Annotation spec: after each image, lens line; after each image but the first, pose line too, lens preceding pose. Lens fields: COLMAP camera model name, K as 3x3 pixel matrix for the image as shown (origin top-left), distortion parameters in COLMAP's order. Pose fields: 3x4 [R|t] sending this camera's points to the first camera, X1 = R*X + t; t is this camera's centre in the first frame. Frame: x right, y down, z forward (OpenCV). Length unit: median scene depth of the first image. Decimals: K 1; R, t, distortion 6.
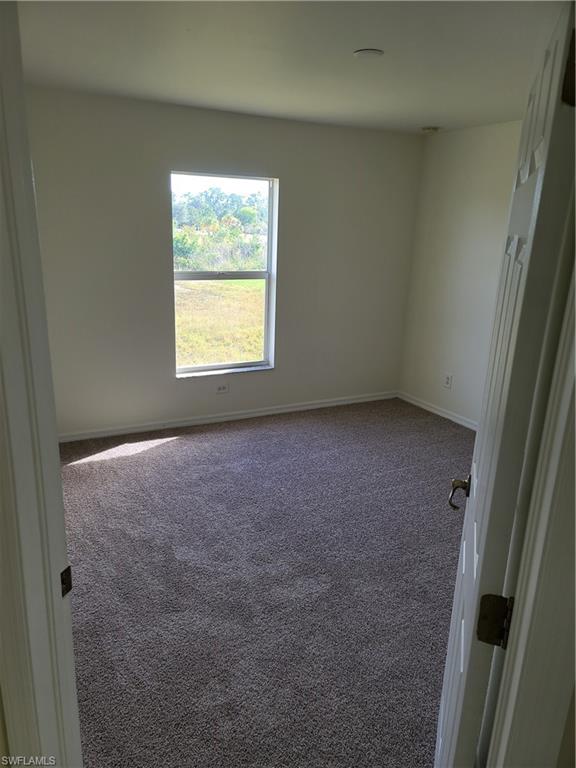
lens RADIAL K [[567.1, 0, 284.9], [0, 567.1, 398.0], [0, 0, 1]] dist [0.004262, -0.003028]
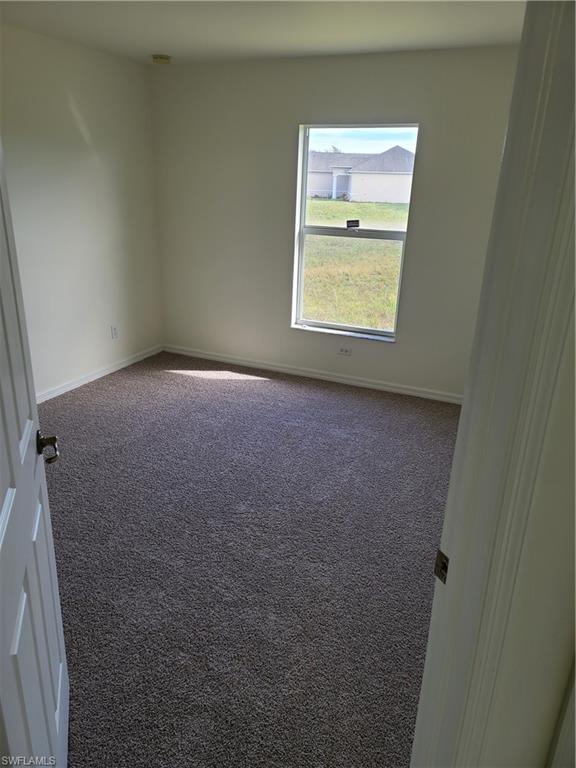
lens RADIAL K [[567.1, 0, 284.9], [0, 567.1, 398.0], [0, 0, 1]] dist [0.004262, -0.003028]
pose [[0.607004, 0.266979, -0.748511, 0.626216], [-0.244856, 0.958889, 0.143452, -0.057918], [0.756037, 0.096201, 0.647420, 0.322372]]
